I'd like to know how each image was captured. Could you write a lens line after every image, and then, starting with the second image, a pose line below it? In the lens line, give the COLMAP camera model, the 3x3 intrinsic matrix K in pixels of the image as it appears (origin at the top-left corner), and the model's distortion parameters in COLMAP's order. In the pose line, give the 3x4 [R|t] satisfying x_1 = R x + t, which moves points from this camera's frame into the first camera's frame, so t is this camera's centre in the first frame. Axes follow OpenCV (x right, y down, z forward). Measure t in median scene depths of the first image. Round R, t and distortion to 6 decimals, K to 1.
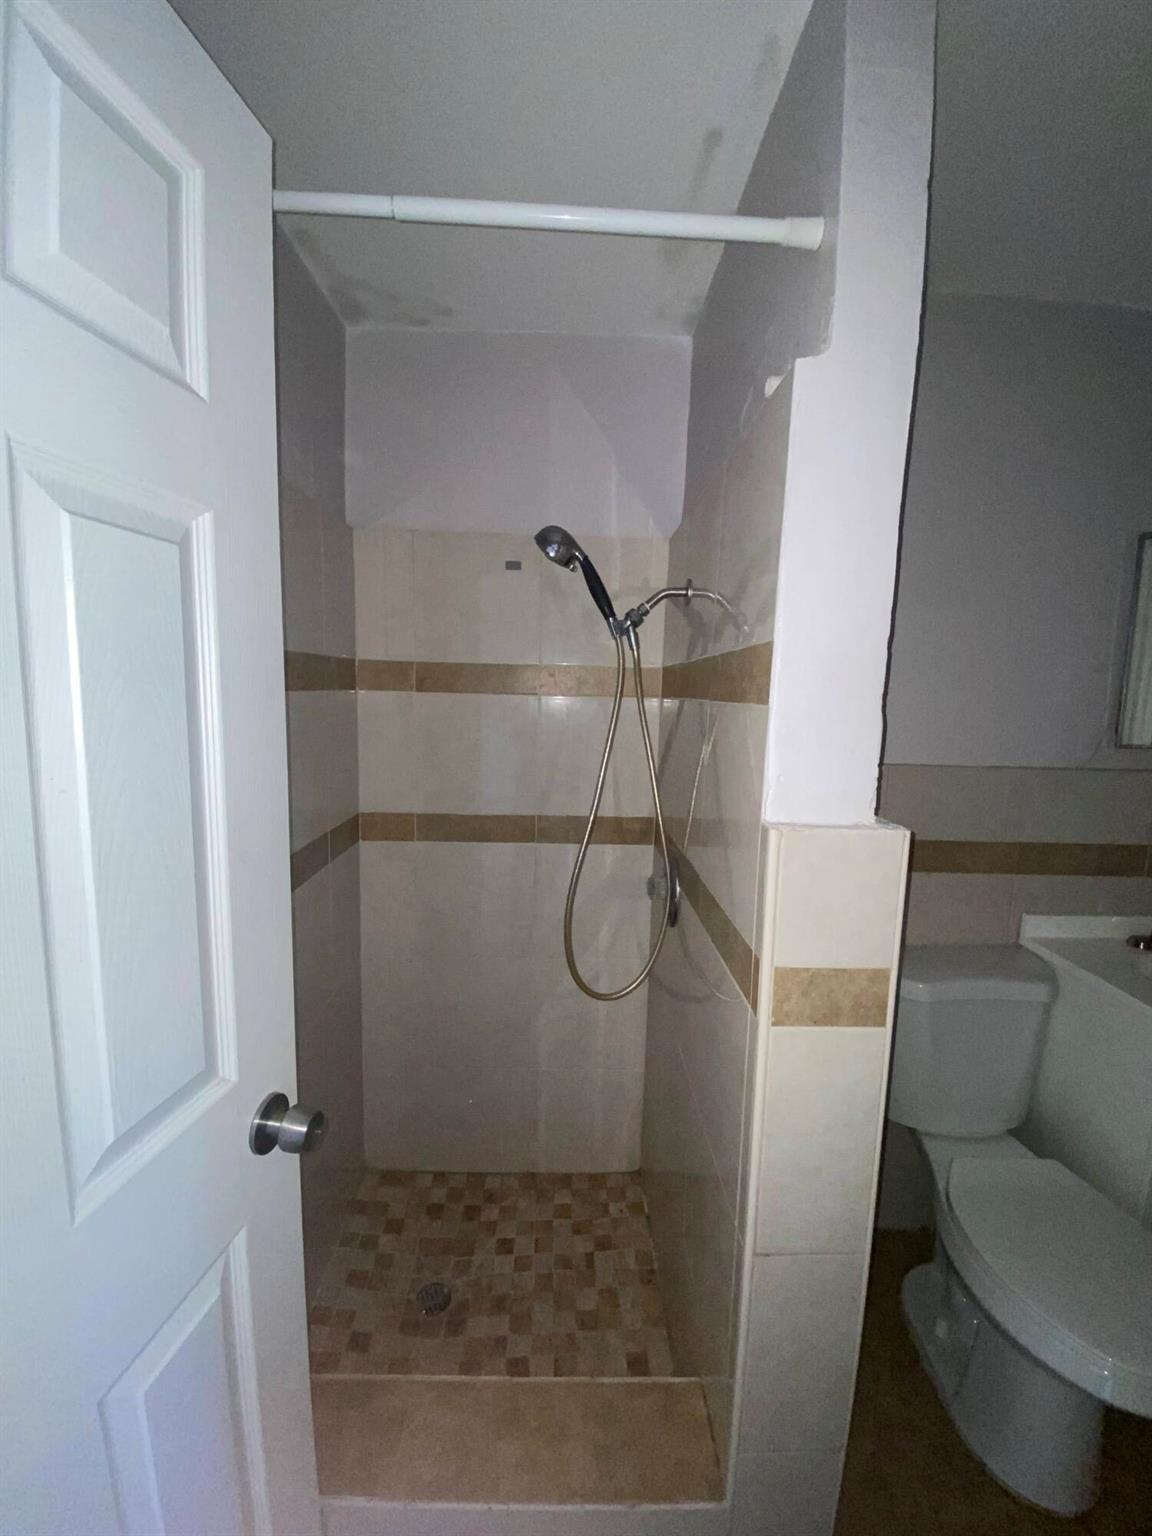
lens RADIAL K [[623.3, 0, 575.1], [0, 623.3, 764.1], [0, 0, 1]] dist [0.018157, -0.019753]
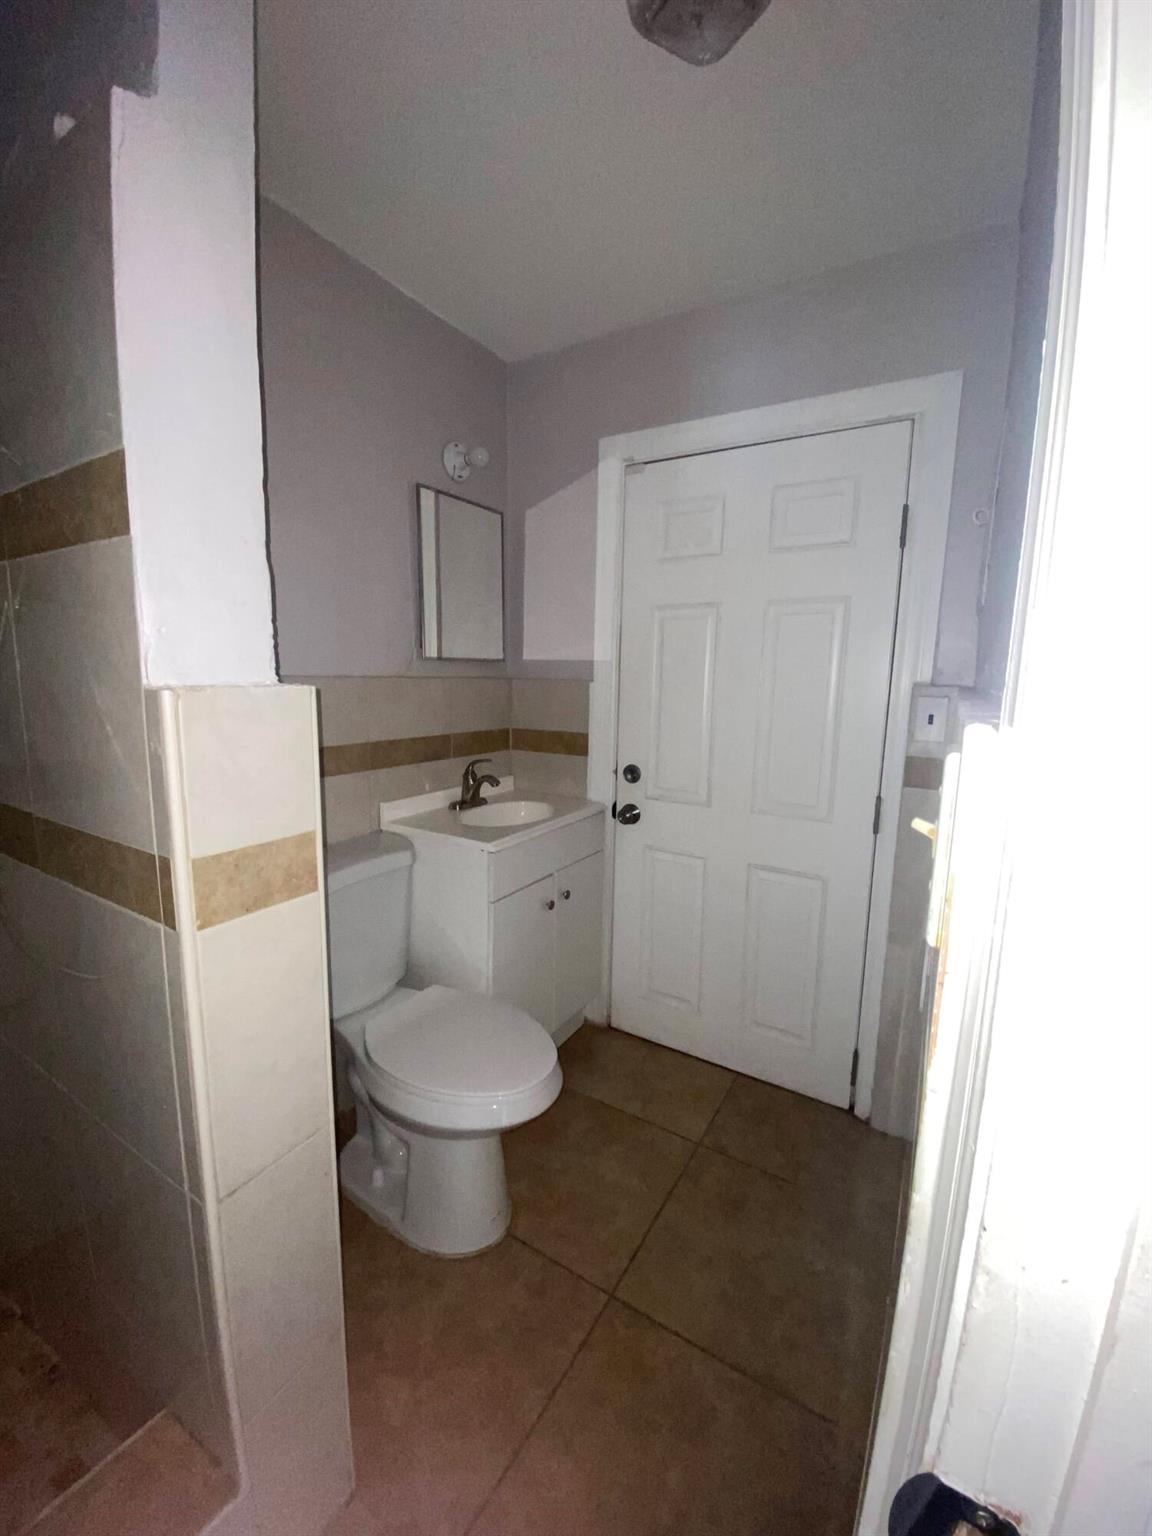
lens RADIAL K [[623.3, 0, 575.1], [0, 623.3, 764.1], [0, 0, 1]] dist [0.018157, -0.019753]
pose [[0.541321, -0.141474, 0.828829, -0.048798], [0.100098, 0.989576, 0.103537, 0.104173], [-0.834837, 0.026917, 0.549839, 0.071799]]
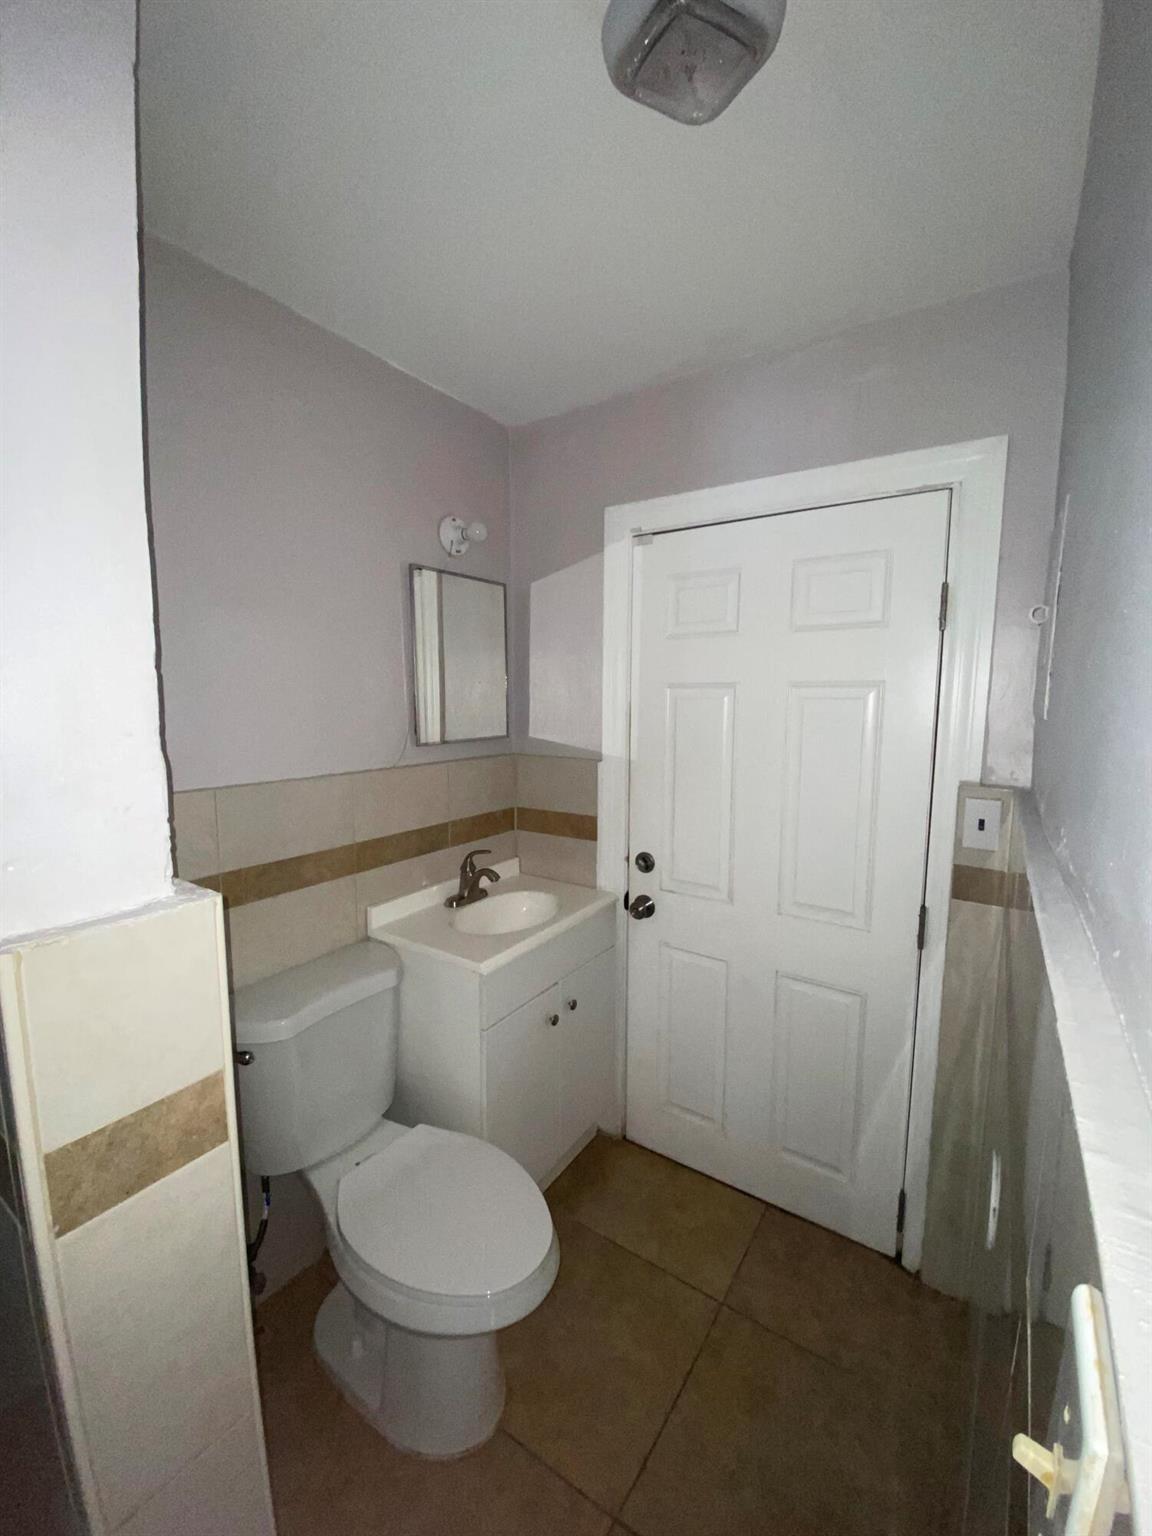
lens RADIAL K [[623.3, 0, 575.1], [0, 623.3, 764.1], [0, 0, 1]] dist [0.018157, -0.019753]
pose [[0.575200, -0.114694, 0.809932, 0.102658], [0.111193, 0.991894, 0.061494, -0.037213], [-0.810420, 0.054688, 0.583291, 0.095479]]
